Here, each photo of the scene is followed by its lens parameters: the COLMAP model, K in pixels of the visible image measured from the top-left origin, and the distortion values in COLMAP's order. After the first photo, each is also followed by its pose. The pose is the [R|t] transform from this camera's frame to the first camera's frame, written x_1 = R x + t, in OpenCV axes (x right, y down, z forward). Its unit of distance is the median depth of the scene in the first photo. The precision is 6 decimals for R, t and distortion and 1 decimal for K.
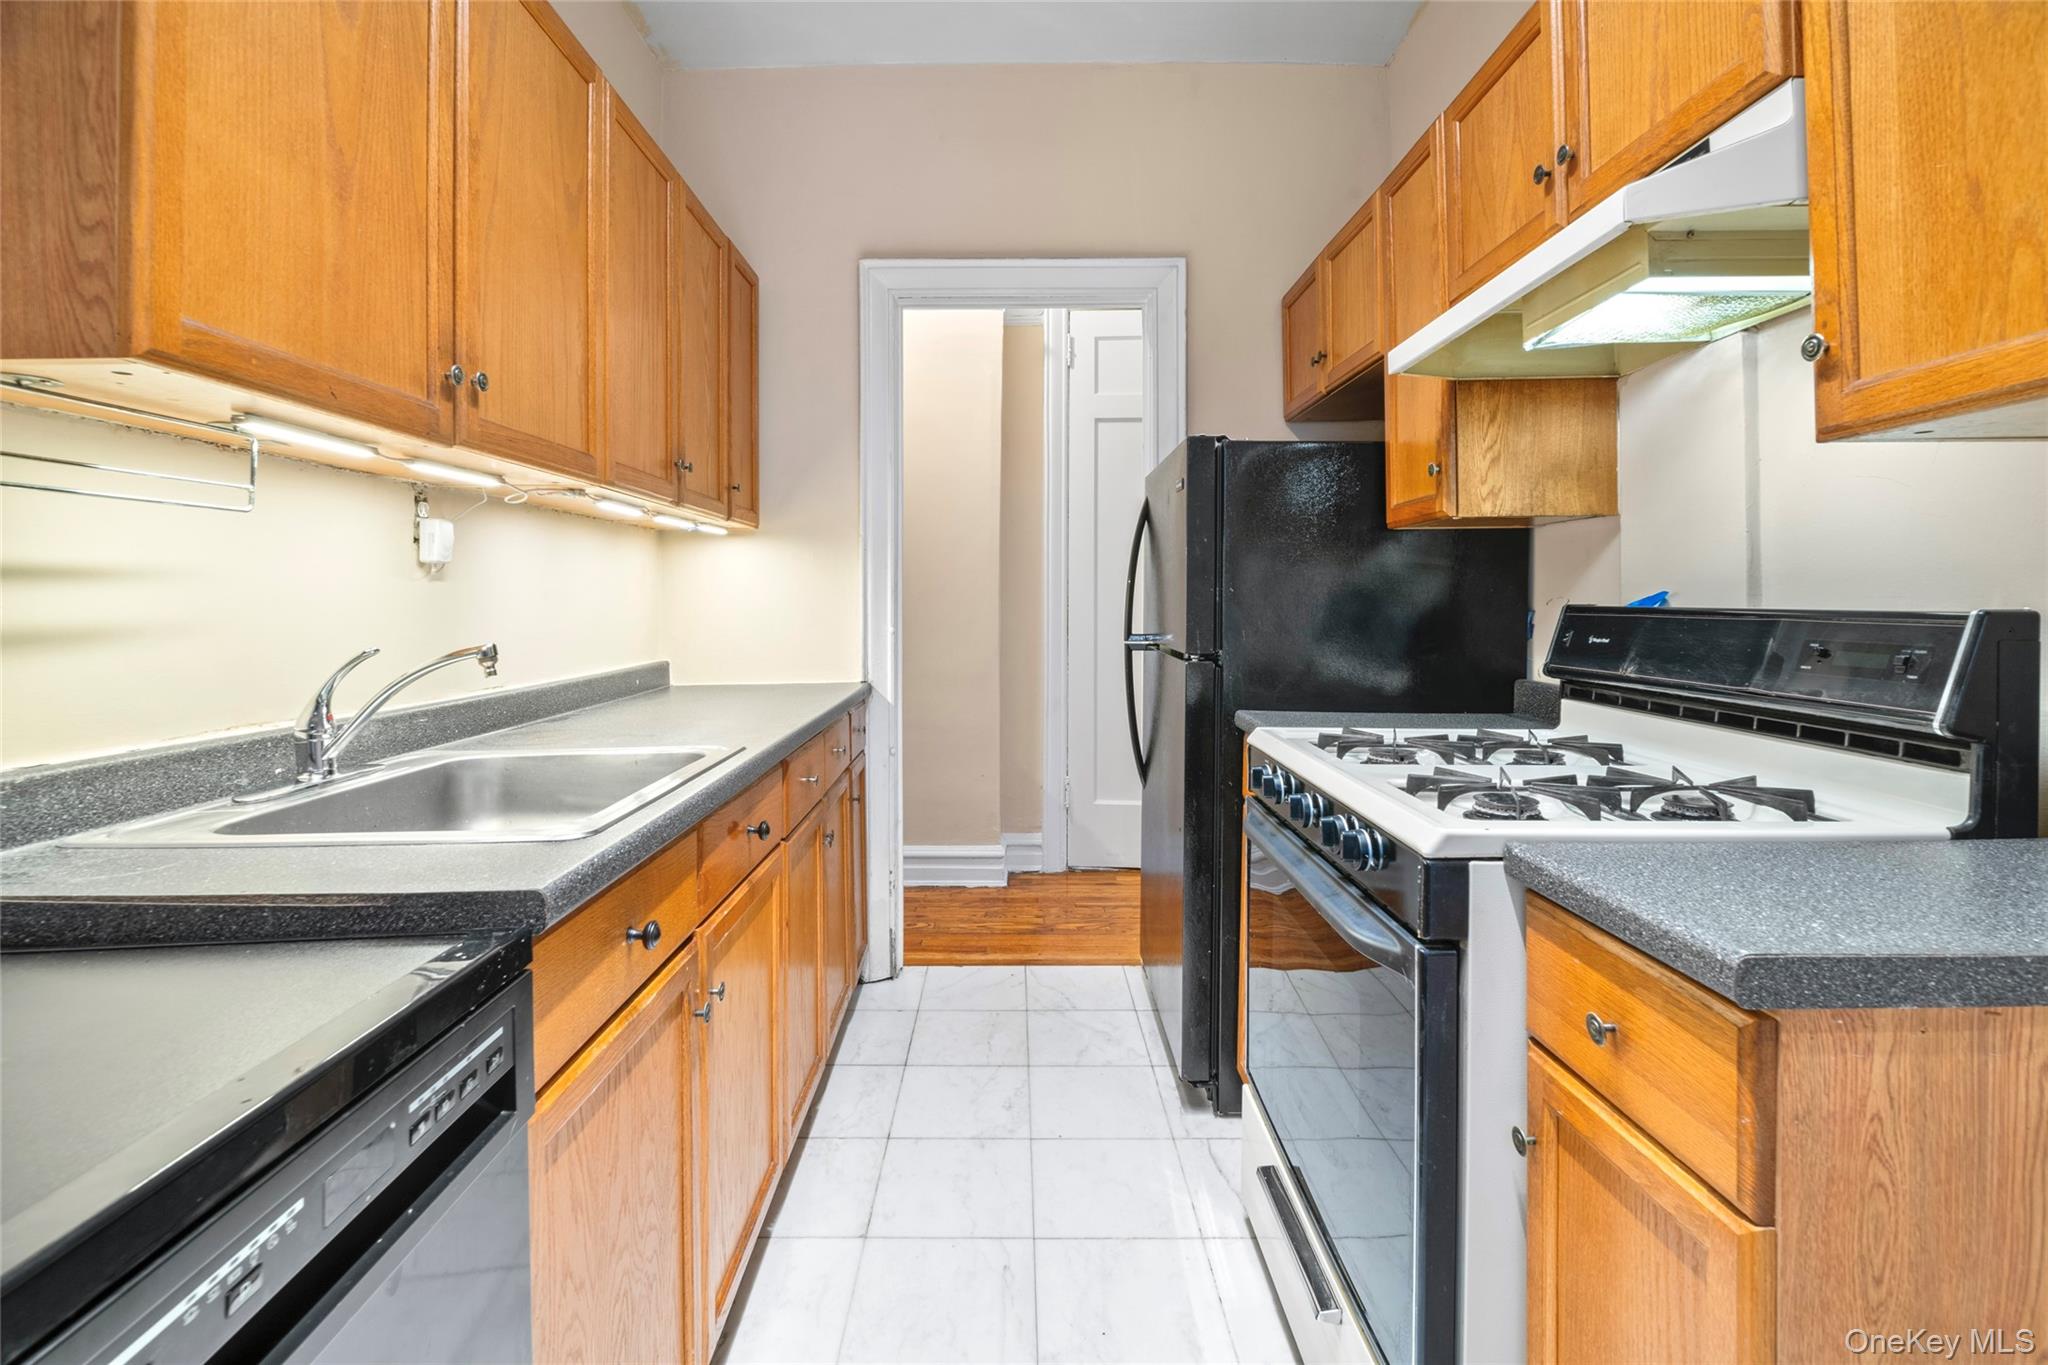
lens RADIAL K [[910.5, 0, 1017.7], [0, 910.5, 601.5], [0, 0, 1]] dist [-0.004053, -0.004475]
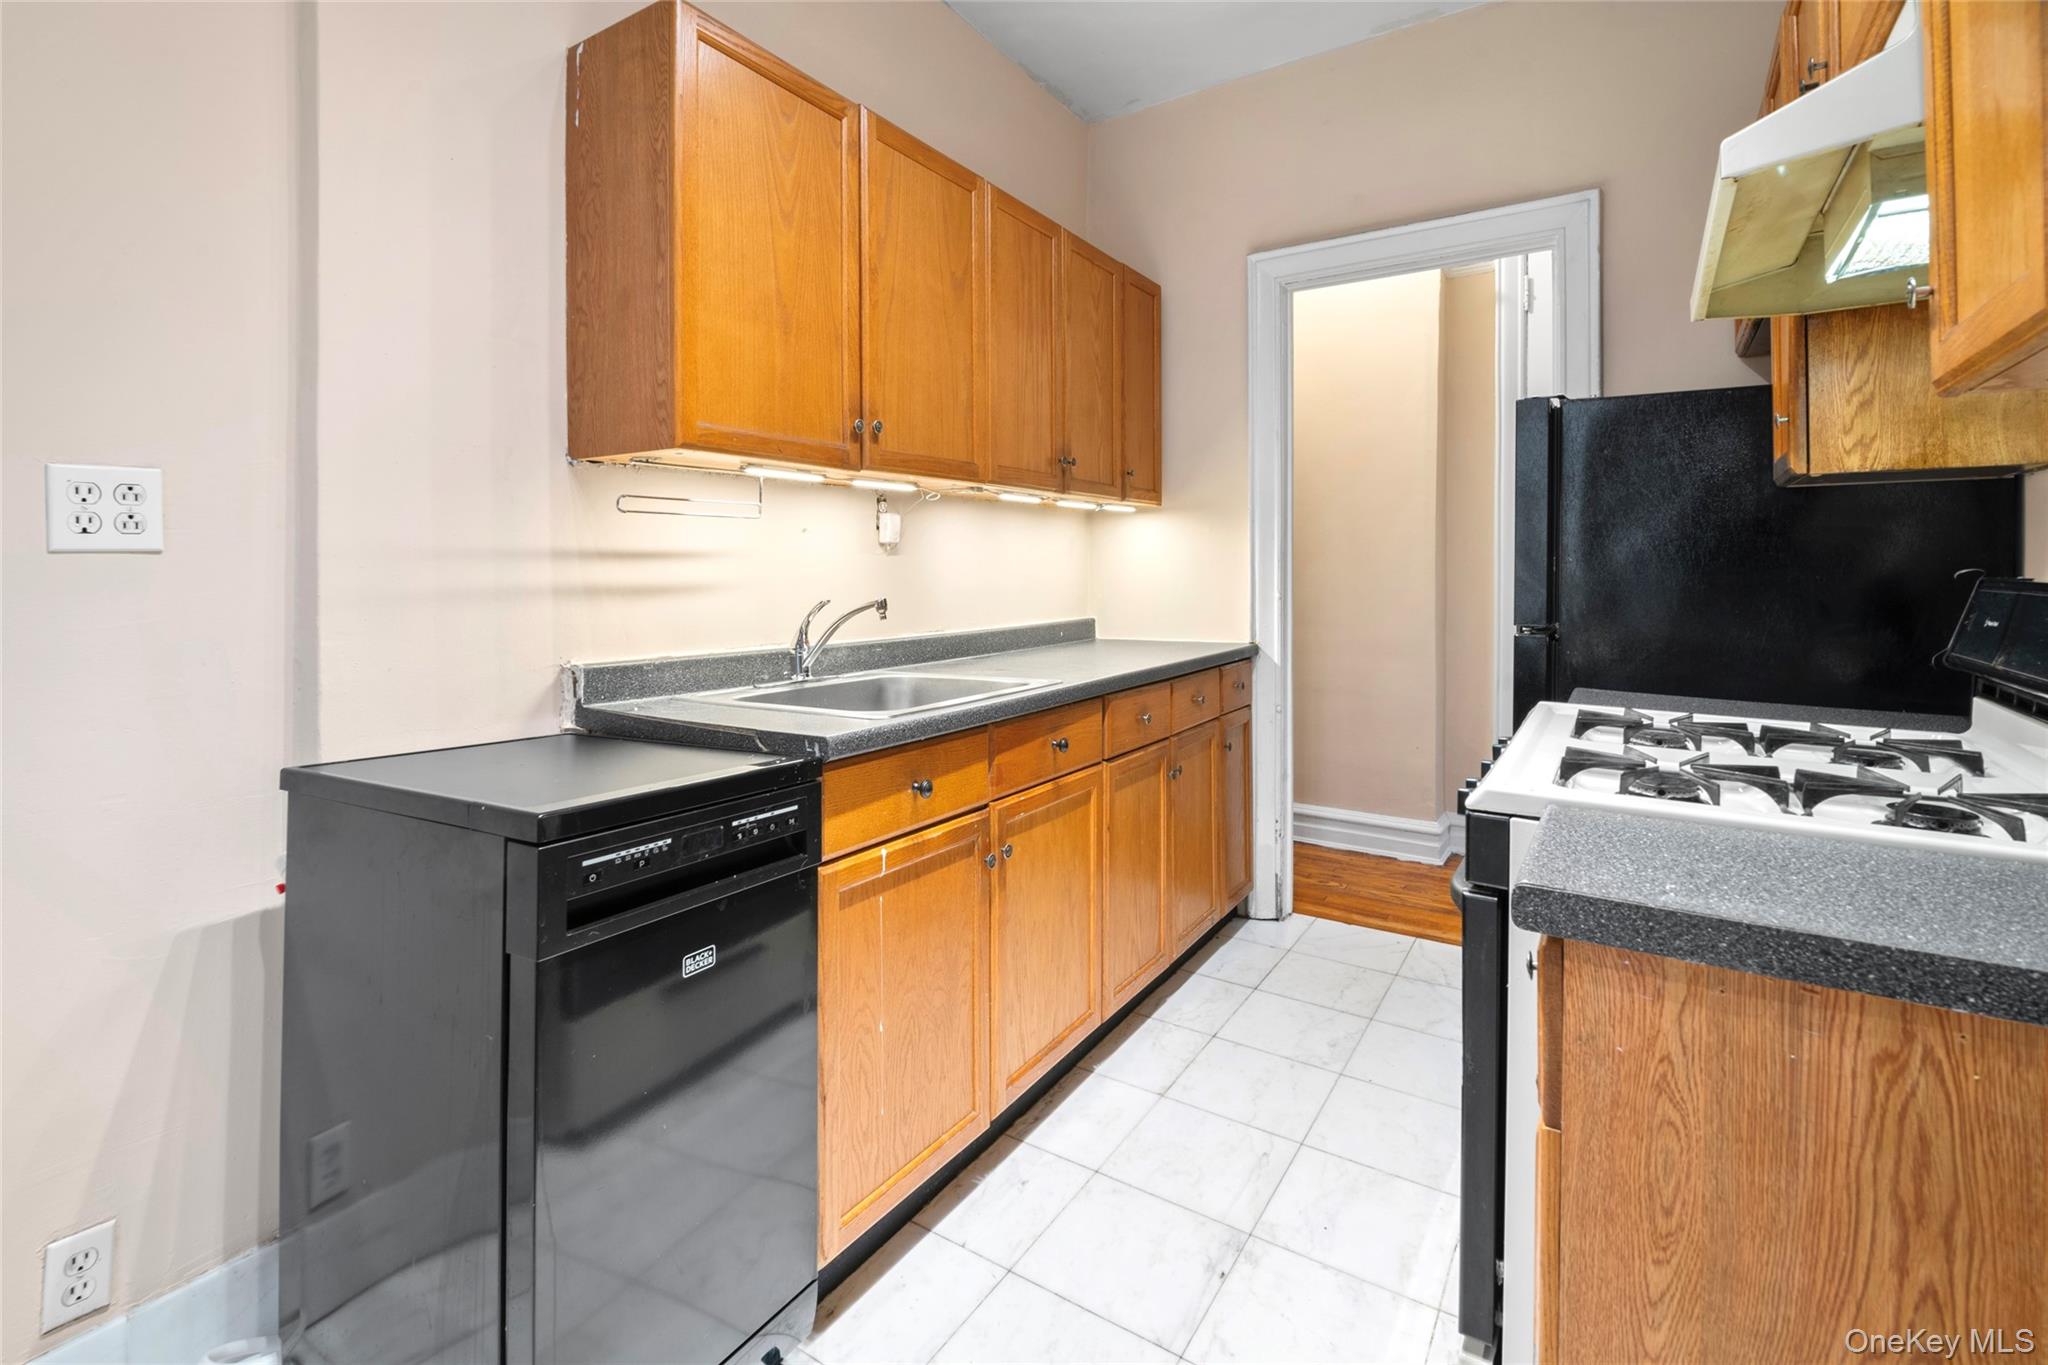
lens RADIAL K [[929.7, 0, 1025.4], [0, 929.7, 580.0], [0, 0, 1]] dist [0.001897, -0.011170]
pose [[0.836721, 0.009604, -0.547545, 0.485890], [-0.001885, 0.999891, 0.014656, -0.007556], [0.547626, -0.011231, 0.836648, -0.180064]]
